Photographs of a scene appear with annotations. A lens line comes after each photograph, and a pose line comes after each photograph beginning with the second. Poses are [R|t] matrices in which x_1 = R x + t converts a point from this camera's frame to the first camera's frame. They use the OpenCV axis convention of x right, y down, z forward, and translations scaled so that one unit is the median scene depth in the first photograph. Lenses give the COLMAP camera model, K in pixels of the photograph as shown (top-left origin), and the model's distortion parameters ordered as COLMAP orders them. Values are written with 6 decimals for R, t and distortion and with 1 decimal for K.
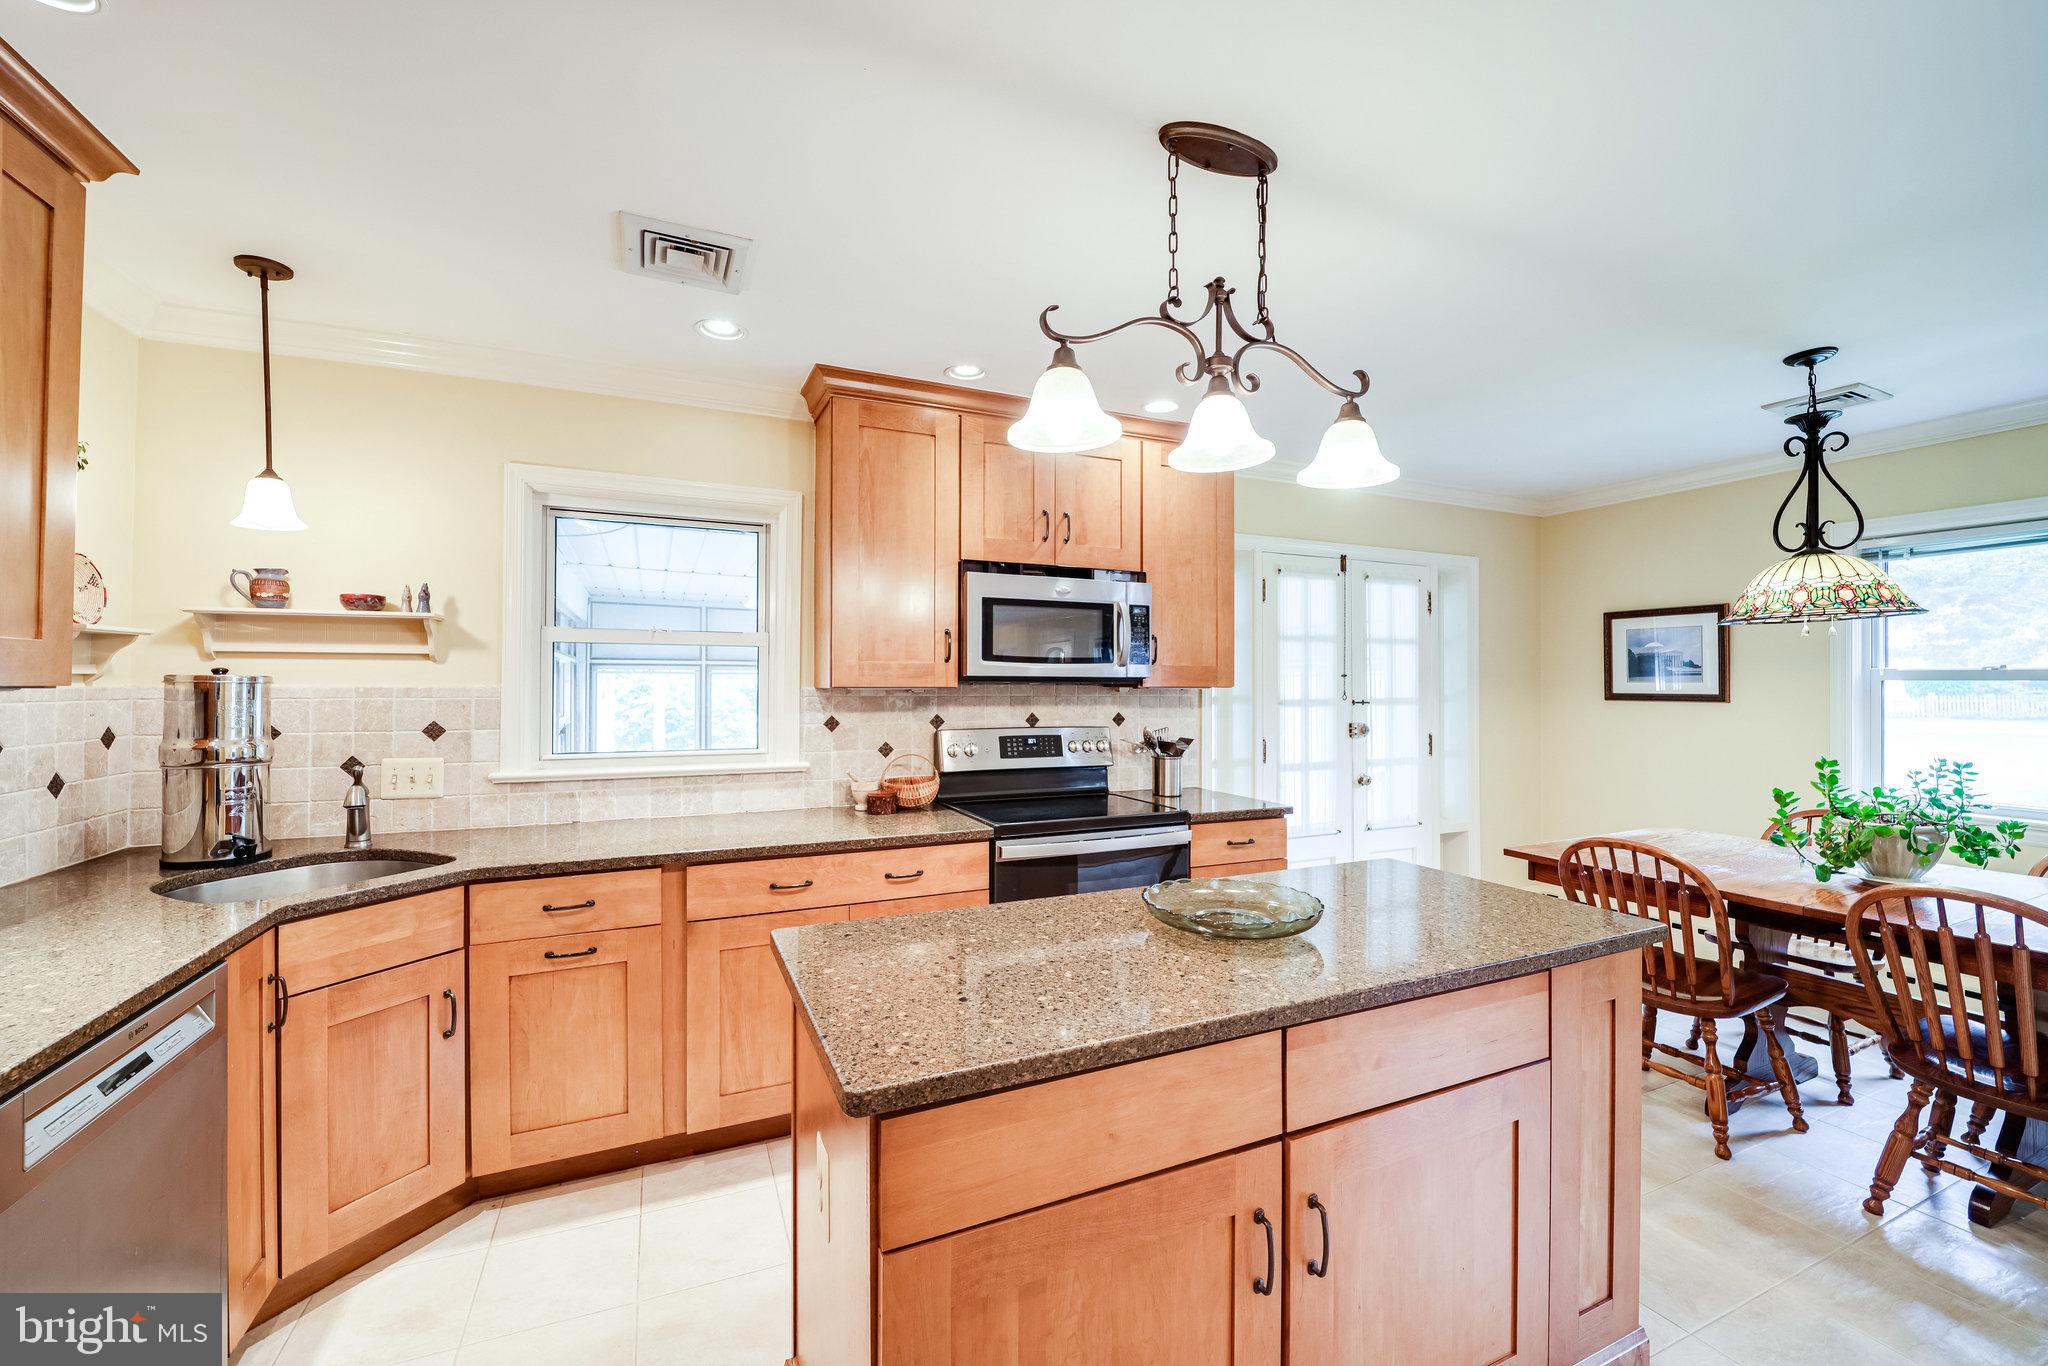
lens RADIAL K [[840.6, 0, 1024.4], [0, 840.6, 678.5], [0, 0, 1]] dist [0.001880, -0.010995]
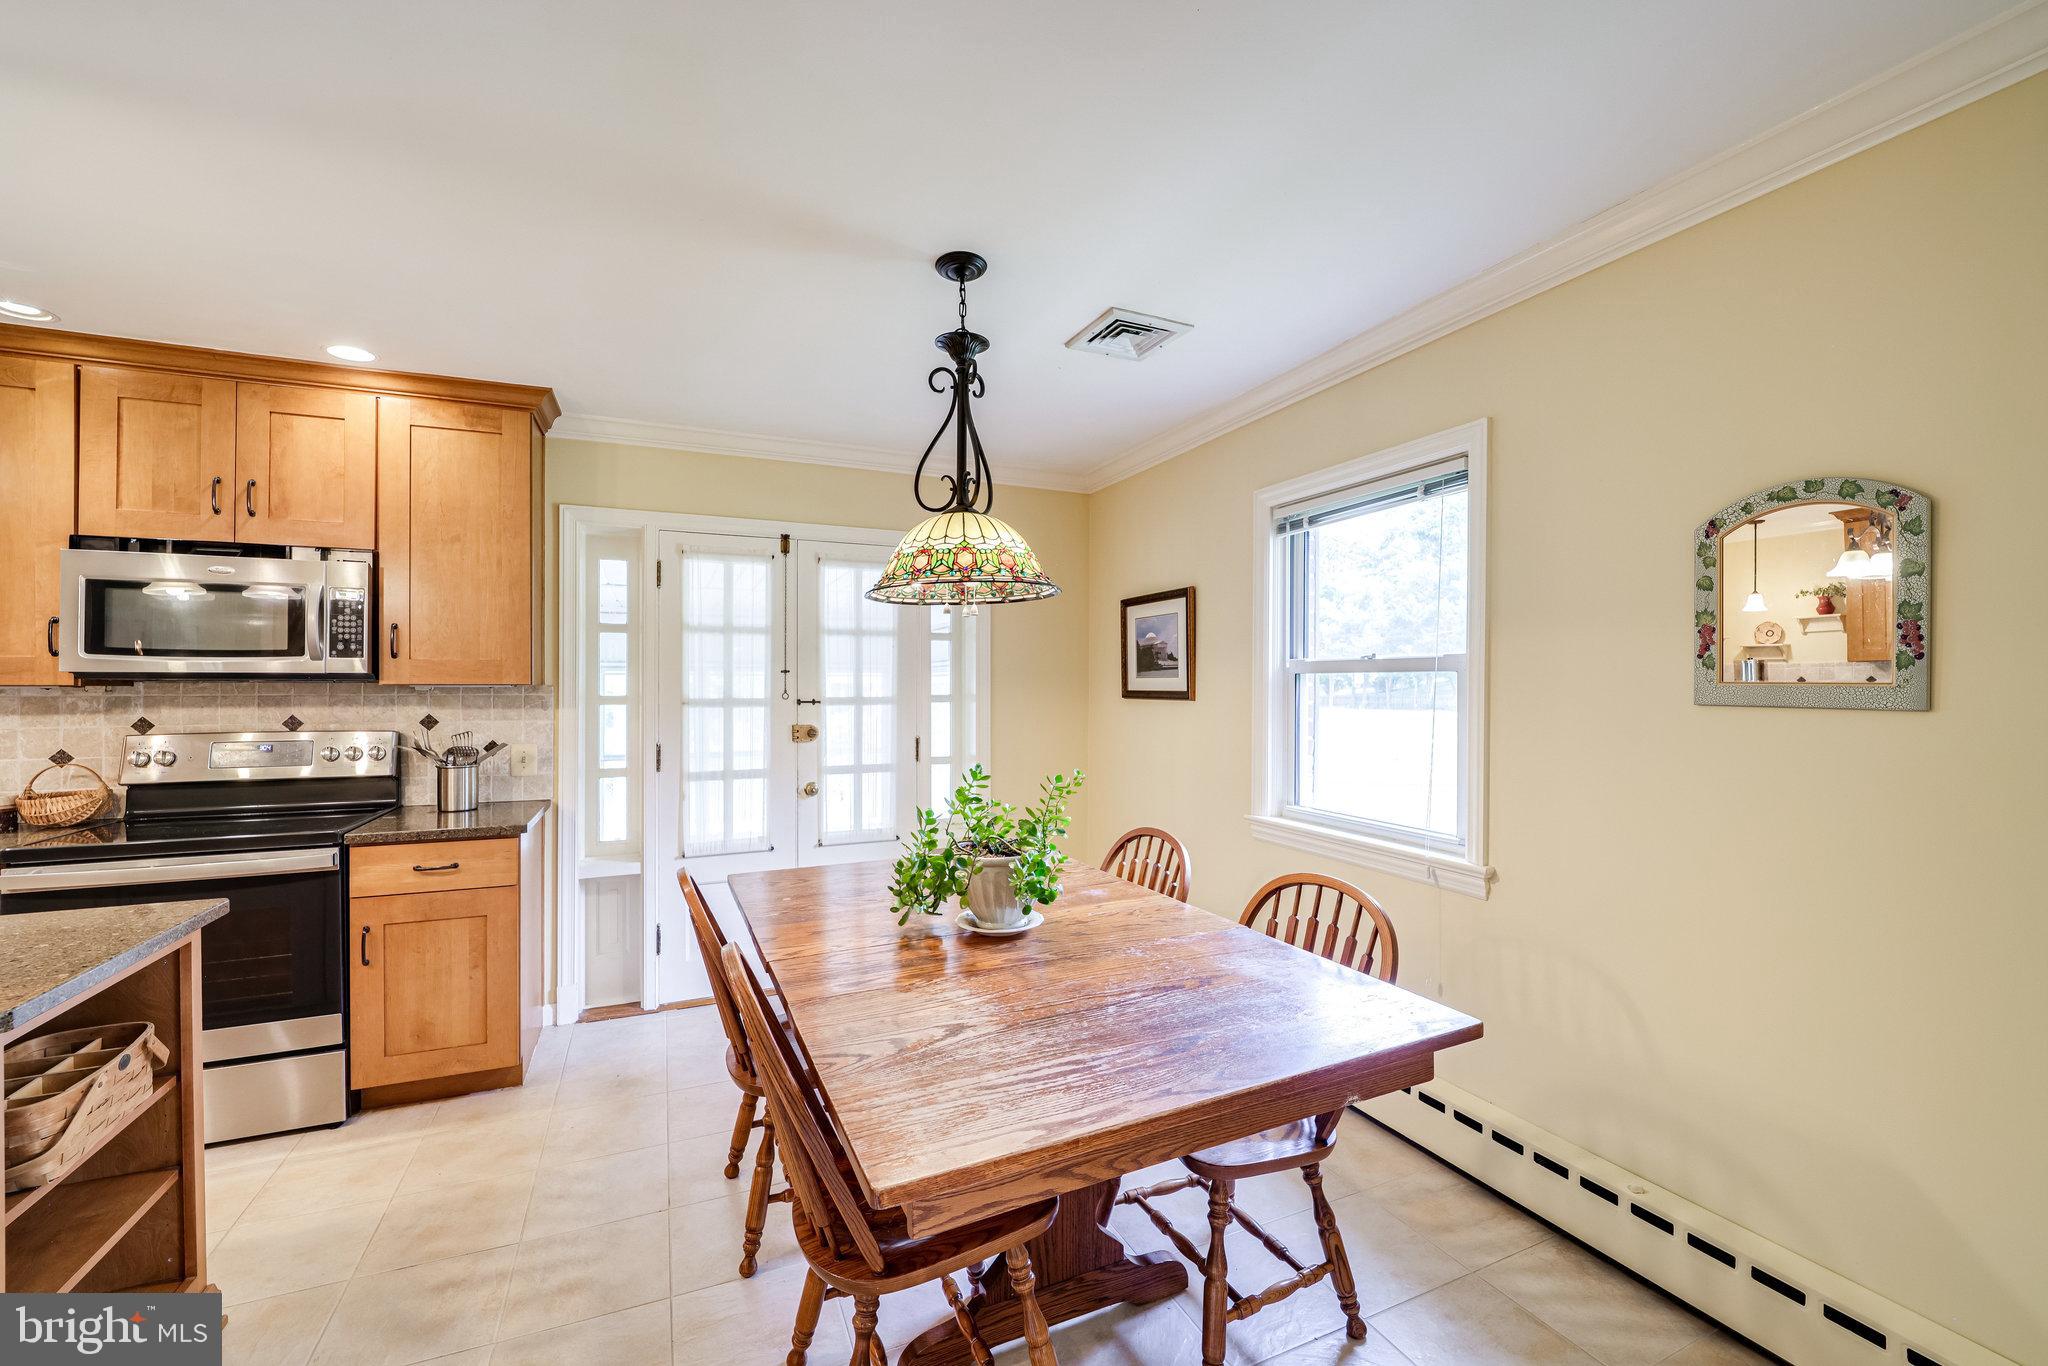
lens RADIAL K [[836.0, 0, 1024.0], [0, 836.0, 683.0], [0, 0, 1]] dist [-0.009891, -0.000582]
pose [[0.999890, -0.003668, -0.014357, 0.848467], [0.003722, 0.999986, 0.003752, 0.008115], [0.014343, -0.003805, 0.999890, 0.170110]]
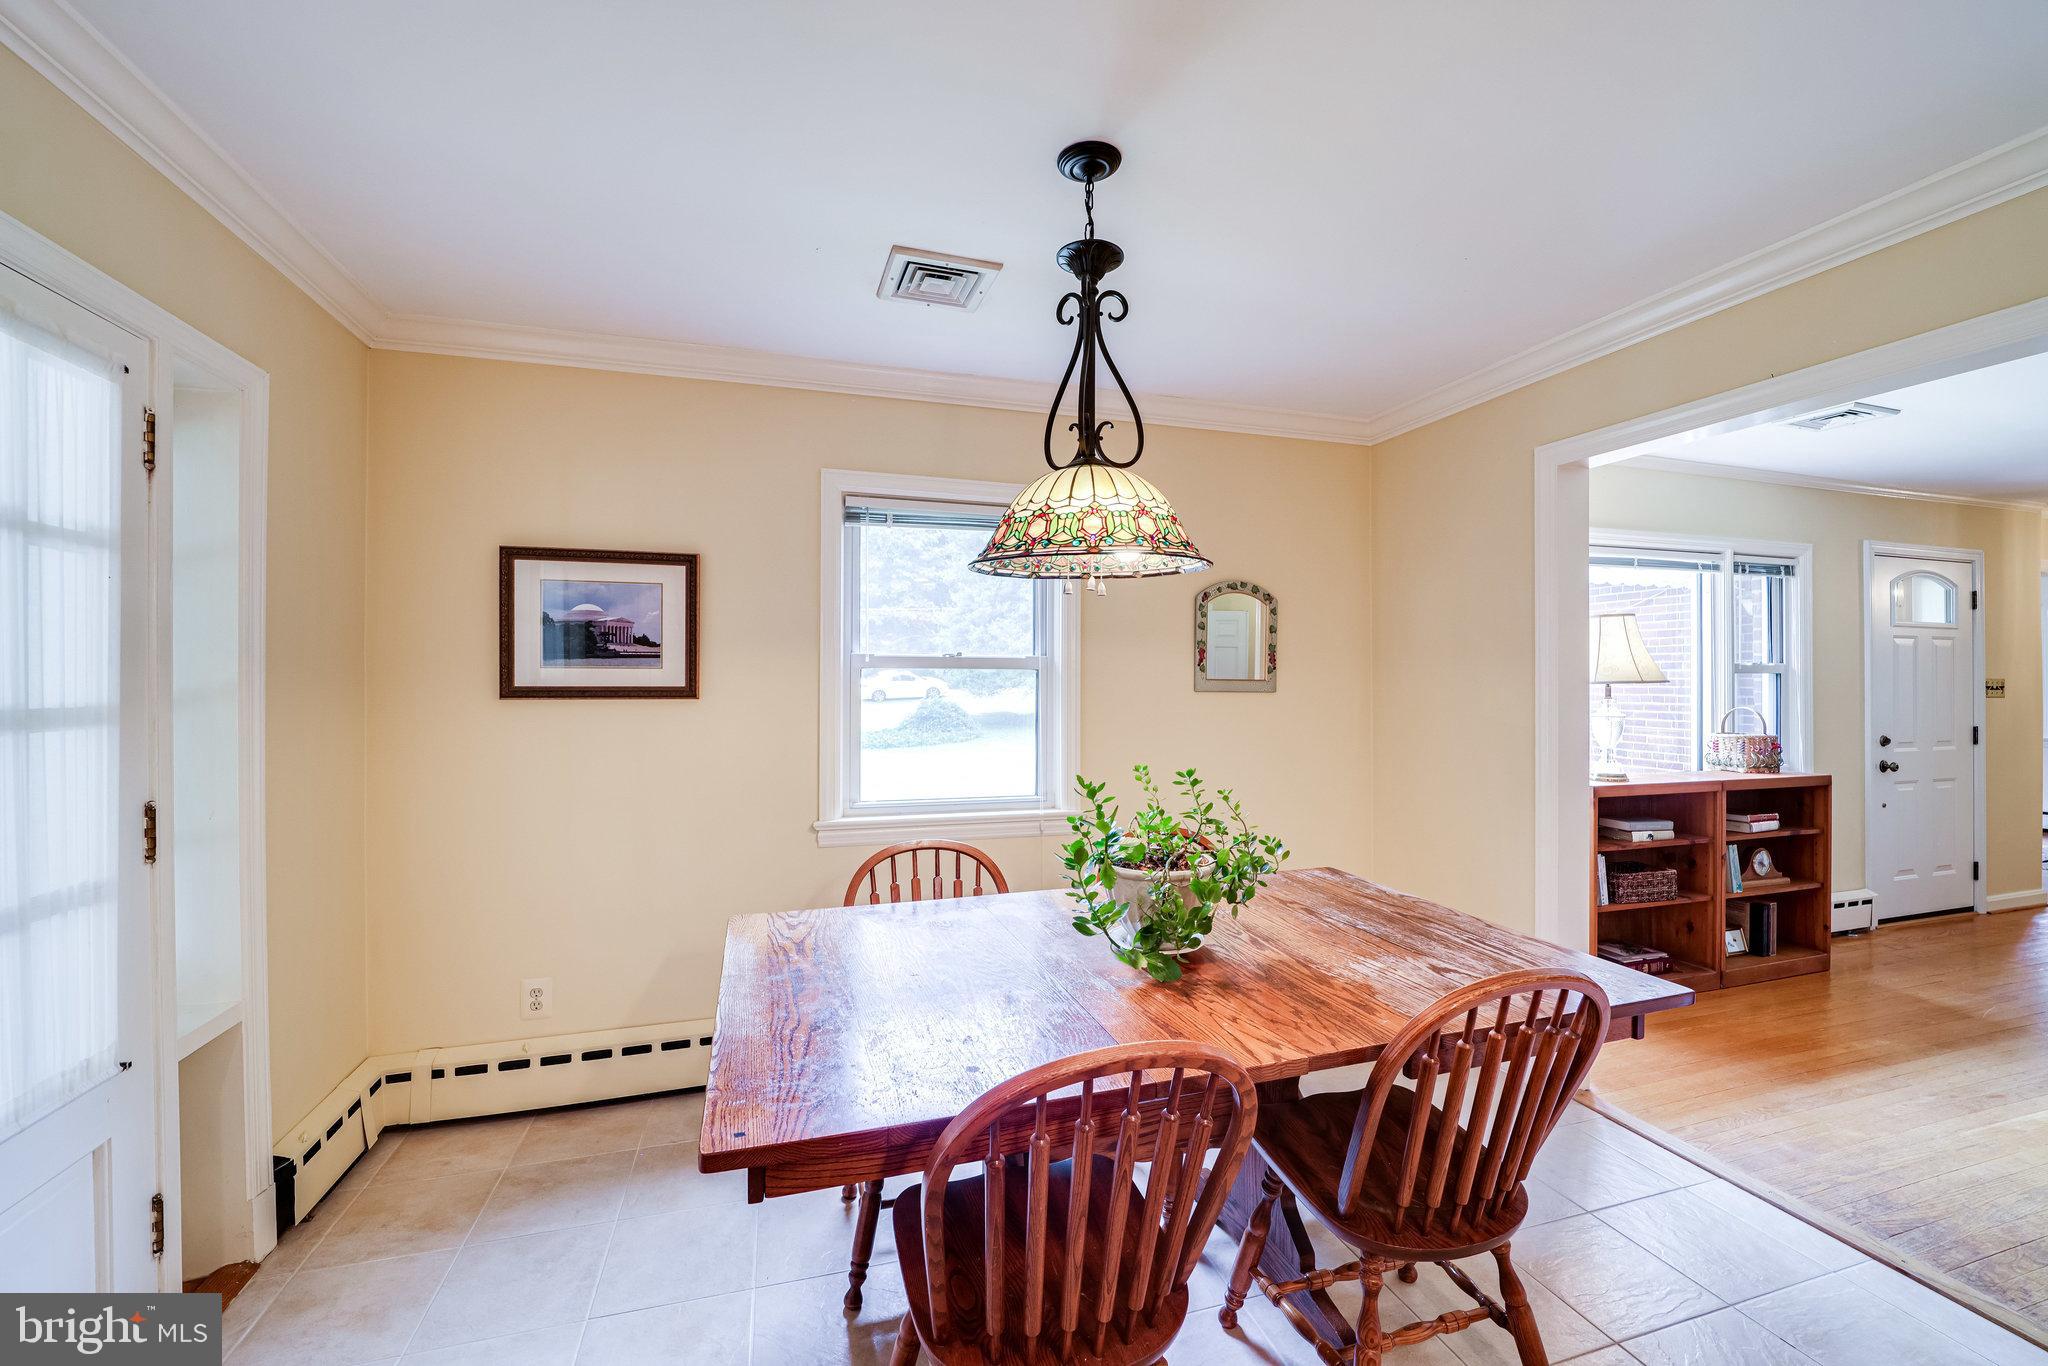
lens RADIAL K [[836.0, 0, 1024.0], [0, 836.0, 683.0], [0, 0, 1]] dist [-0.009891, -0.000582]
pose [[0.127605, -0.005359, 0.991811, 0.247906], [-0.008507, 0.999943, 0.006498, 0.011276], [-0.991789, -0.009266, 0.127552, 0.811455]]
